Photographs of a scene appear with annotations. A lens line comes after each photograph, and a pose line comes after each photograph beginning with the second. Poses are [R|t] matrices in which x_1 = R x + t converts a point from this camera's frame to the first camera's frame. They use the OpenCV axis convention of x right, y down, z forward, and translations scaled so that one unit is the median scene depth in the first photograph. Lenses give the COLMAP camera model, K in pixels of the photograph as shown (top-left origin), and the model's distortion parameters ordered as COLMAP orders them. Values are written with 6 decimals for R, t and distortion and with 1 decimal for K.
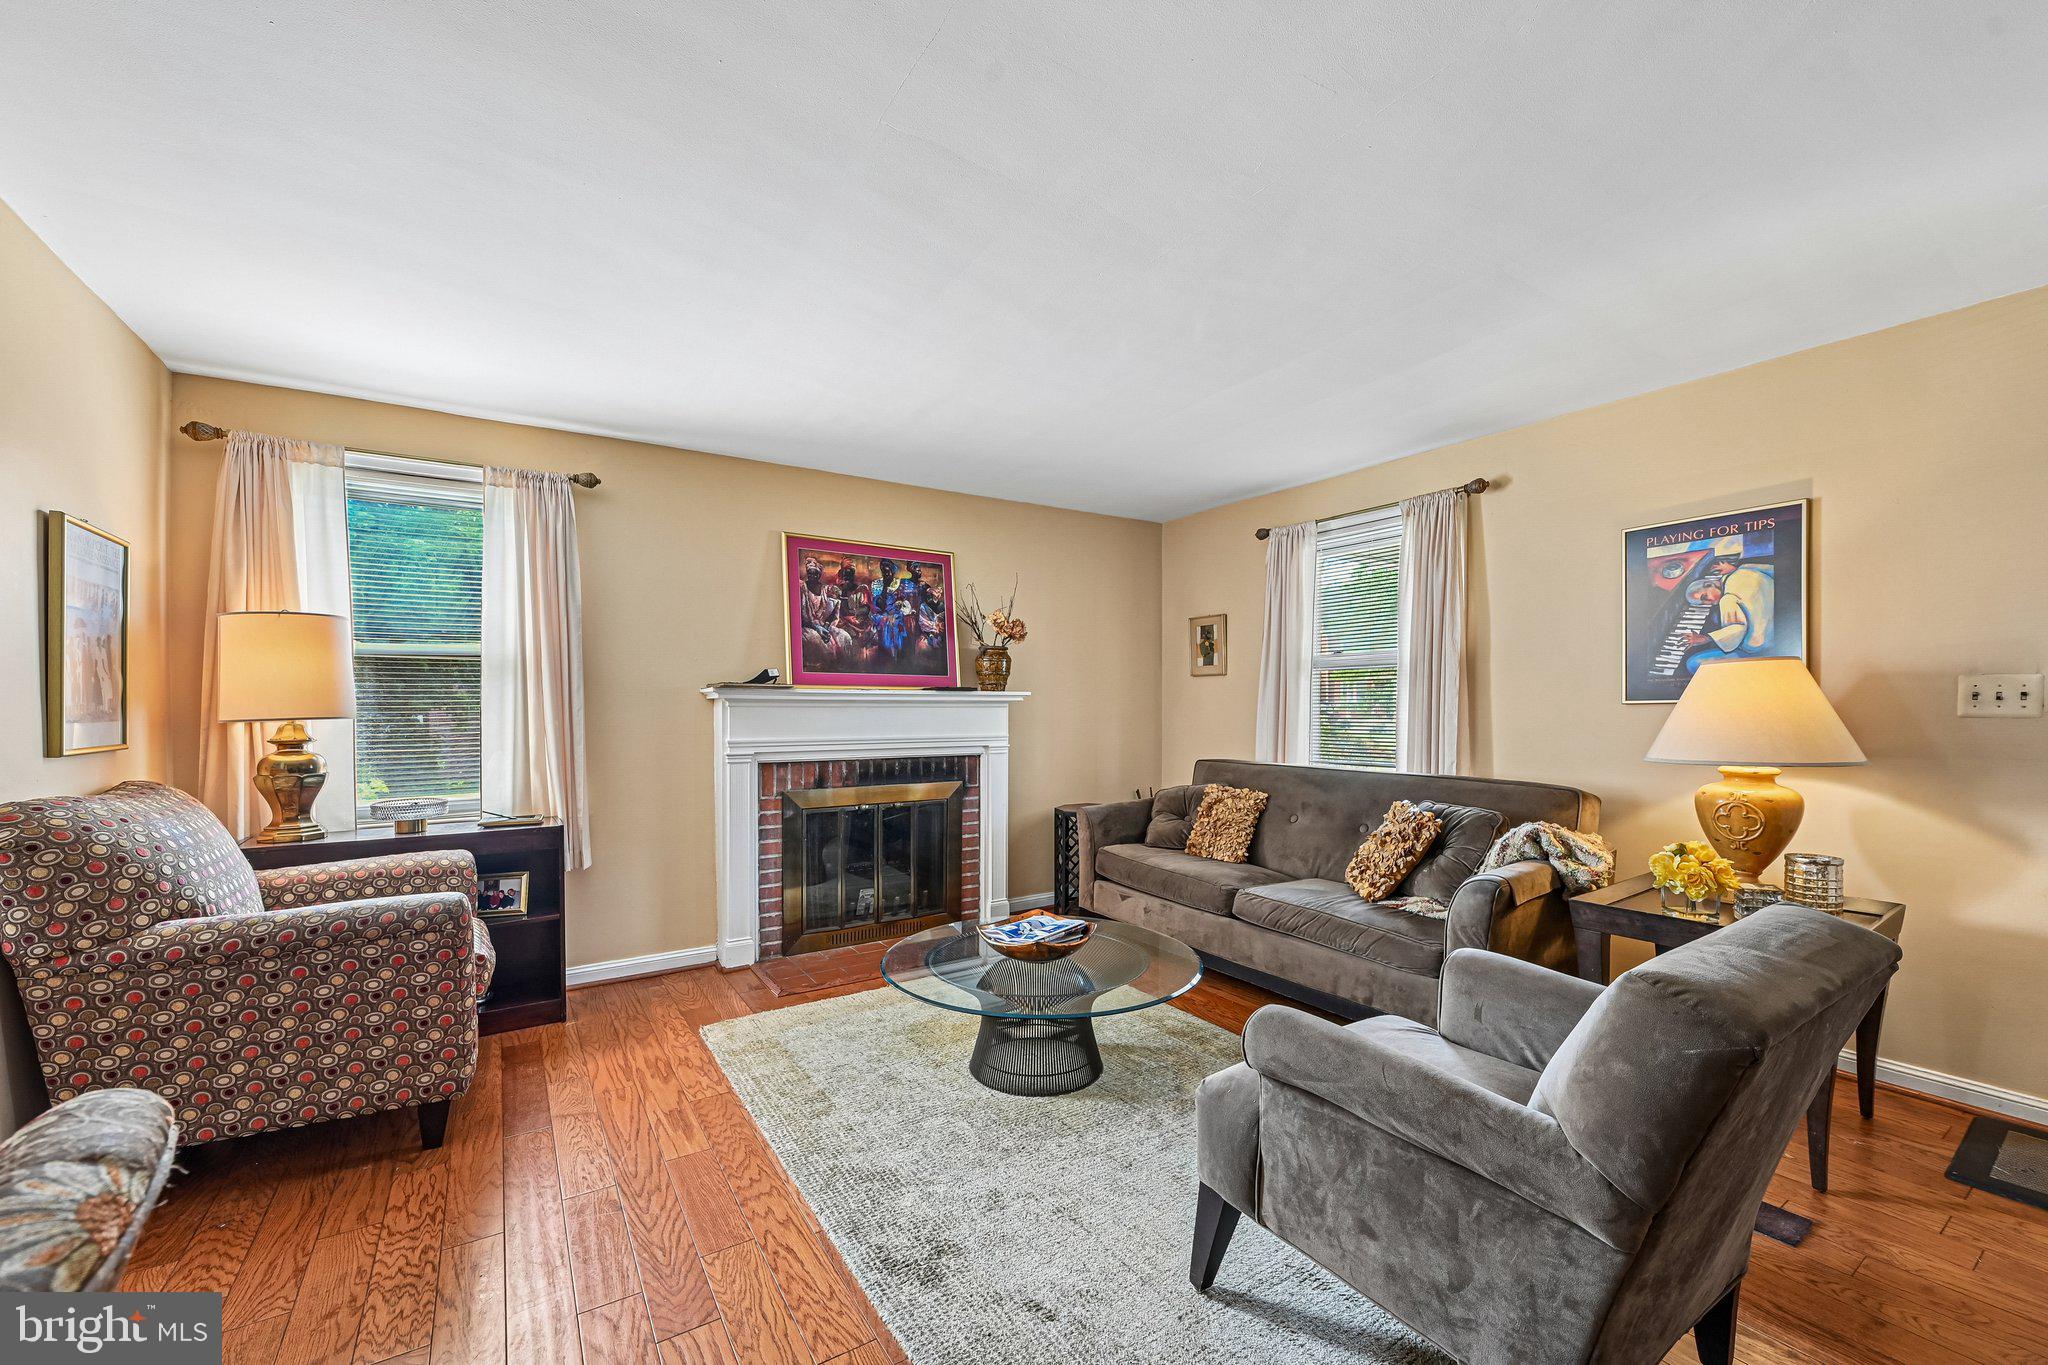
lens RADIAL K [[835.2, 0, 1031.4], [0, 835.2, 716.4], [0, 0, 1]] dist [-0.001445, -0.000374]
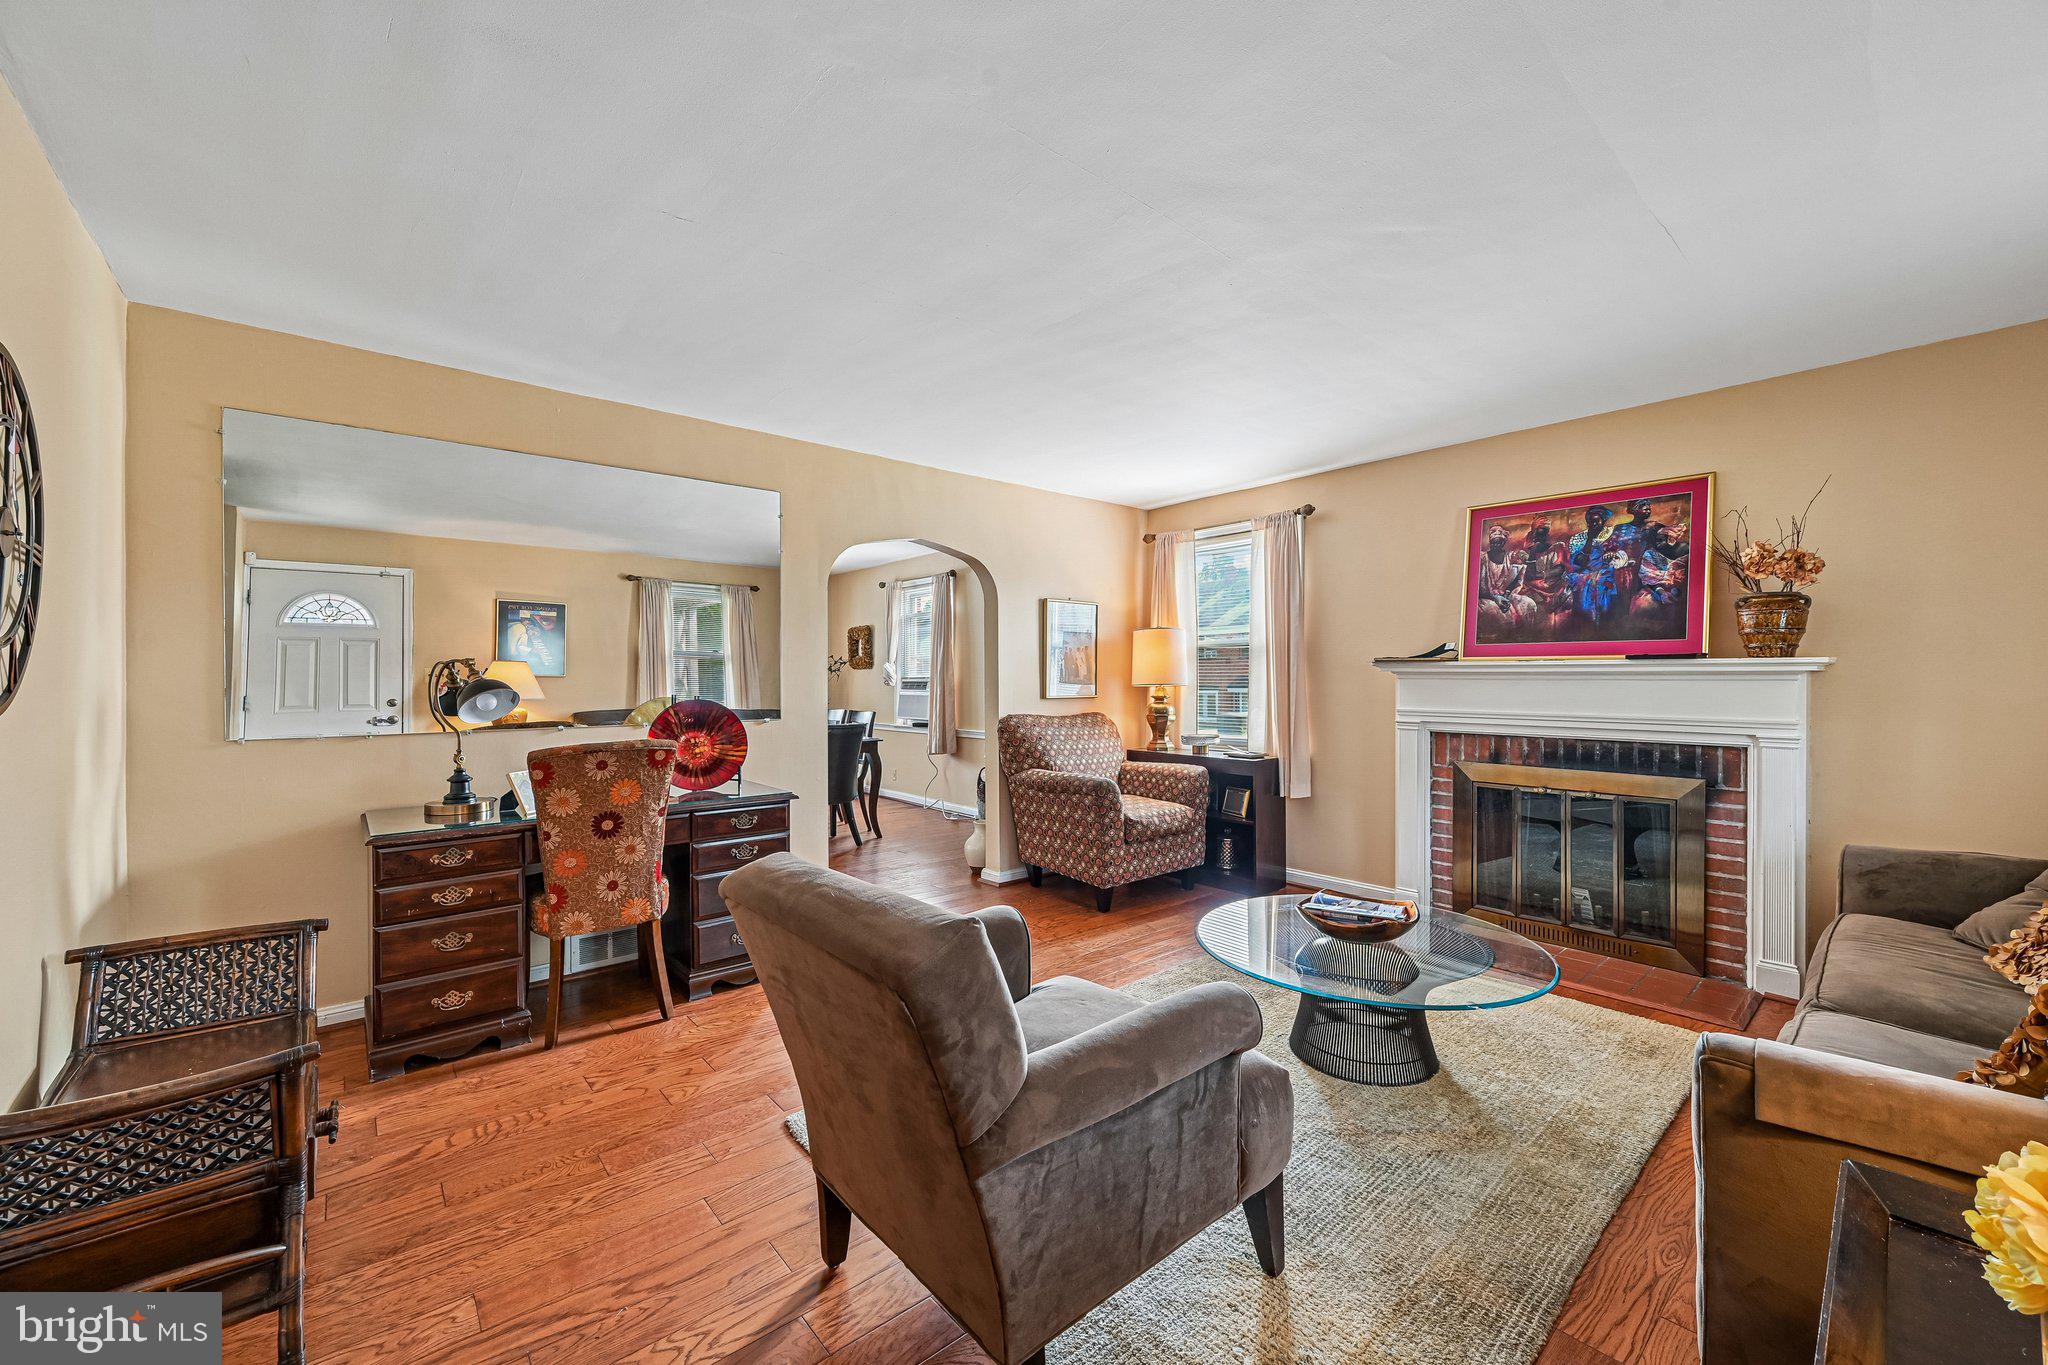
lens RADIAL K [[806.0, 0, 1034.4], [0, 806.0, 692.9], [0, 0, 1]] dist [-0.000389, -0.000344]
pose [[0.126131, 0.017593, -0.991858, 0.613546], [-0.014733, 0.999766, 0.015860, -0.002622], [0.991904, 0.012612, 0.126361, 0.355027]]
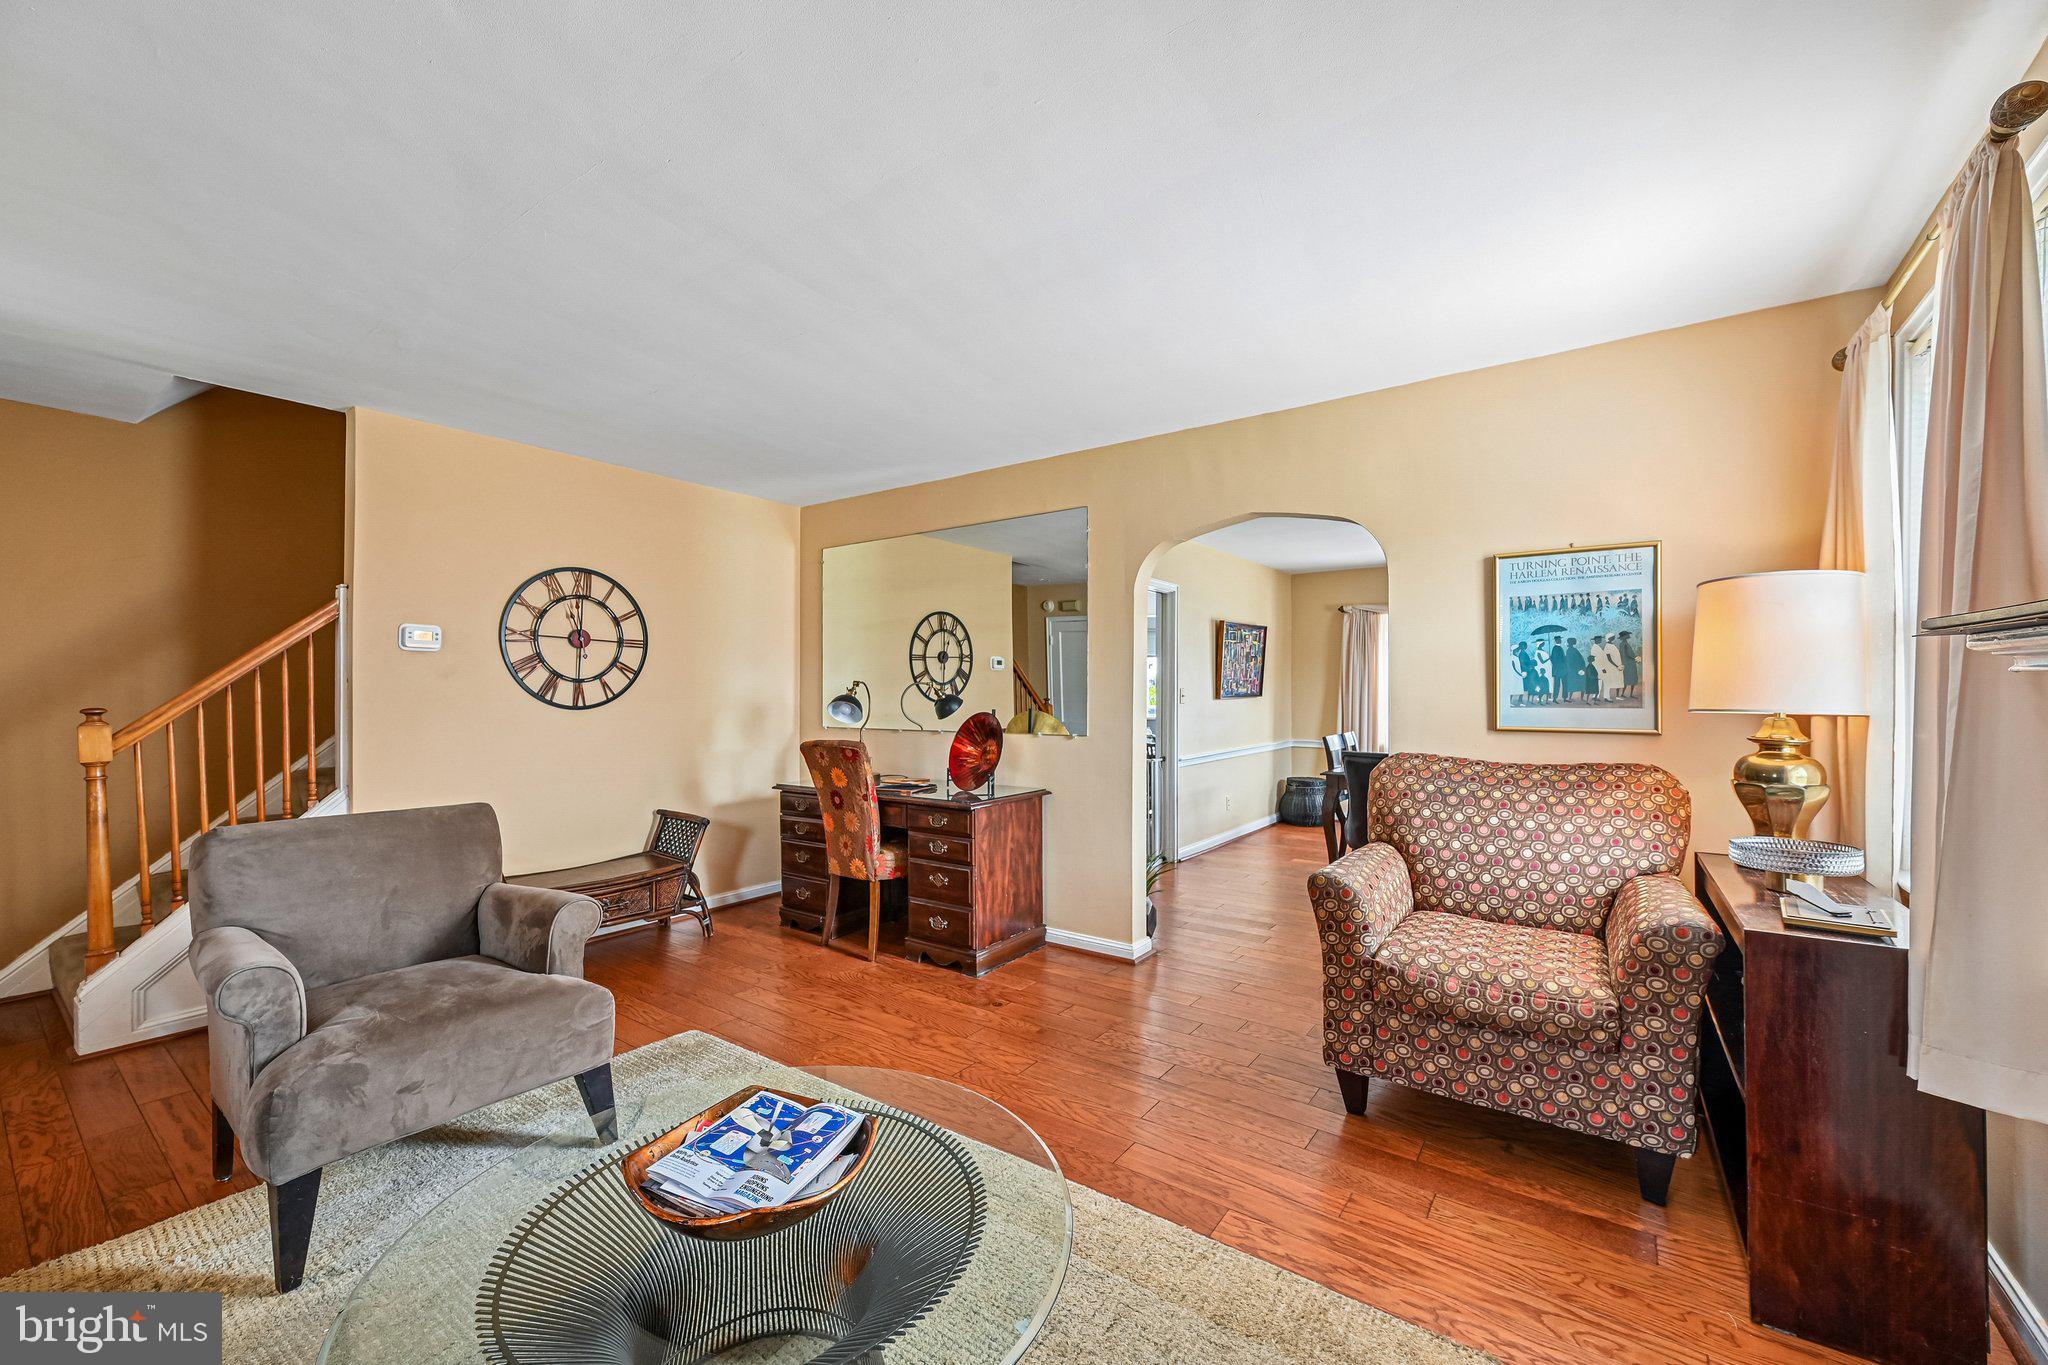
lens RADIAL K [[802.5, 0, 1027.5], [0, 802.5, 680.2], [0, 0, 1]] dist [0.002422, 0.000125]
pose [[-0.936778, -0.003709, -0.349904, 0.018291], [-0.003601, 0.999993, -0.000960, -0.016260], [0.349906, 0.000361, -0.936785, 1.049008]]
